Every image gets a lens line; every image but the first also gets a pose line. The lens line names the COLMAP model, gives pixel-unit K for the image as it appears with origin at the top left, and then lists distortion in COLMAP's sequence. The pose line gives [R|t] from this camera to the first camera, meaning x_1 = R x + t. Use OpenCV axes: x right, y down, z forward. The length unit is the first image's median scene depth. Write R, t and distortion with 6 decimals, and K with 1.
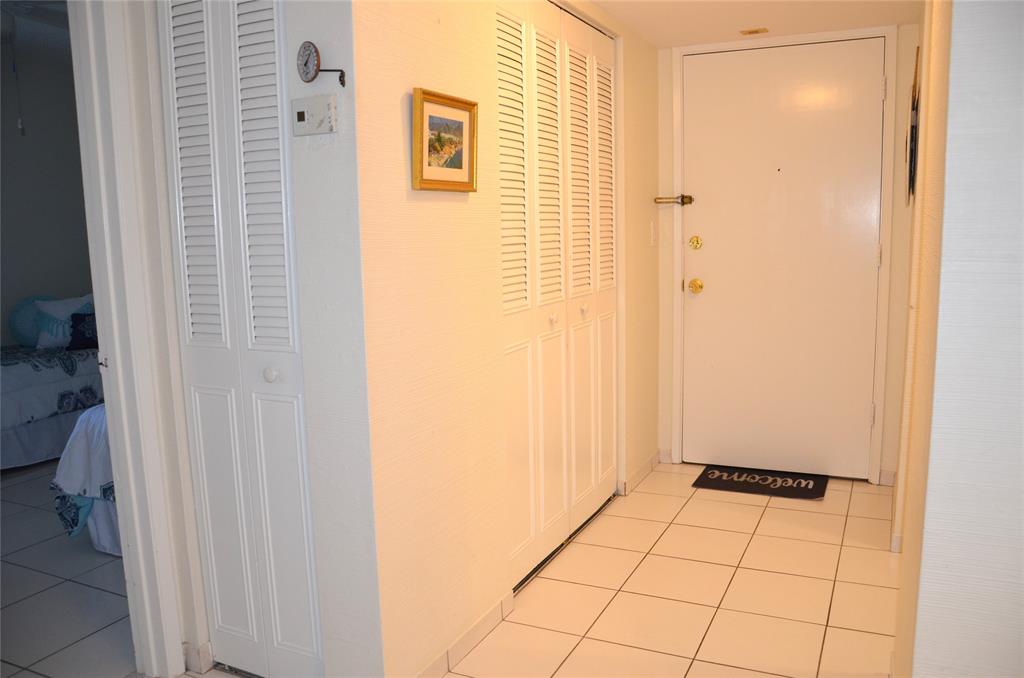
lens RADIAL K [[812.0, 0, 512.0], [0, 812.0, 339.0], [0, 0, 1]] dist [-0.141281, 0.113810]
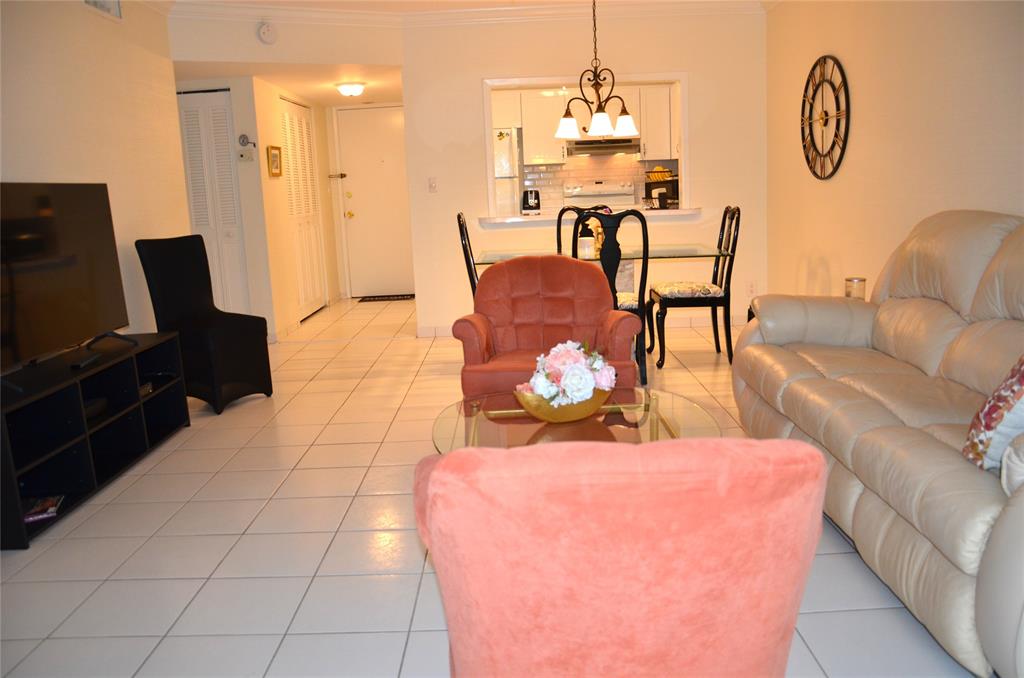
lens RADIAL K [[812.0, 0, 512.0], [0, 812.0, 339.0], [0, 0, 1]] dist [-0.141281, 0.113810]
pose [[0.903357, -0.103358, 0.416248, -0.350569], [0.089645, 0.994594, 0.052416, 0.212699], [-0.419415, -0.010036, 0.907739, -1.283165]]
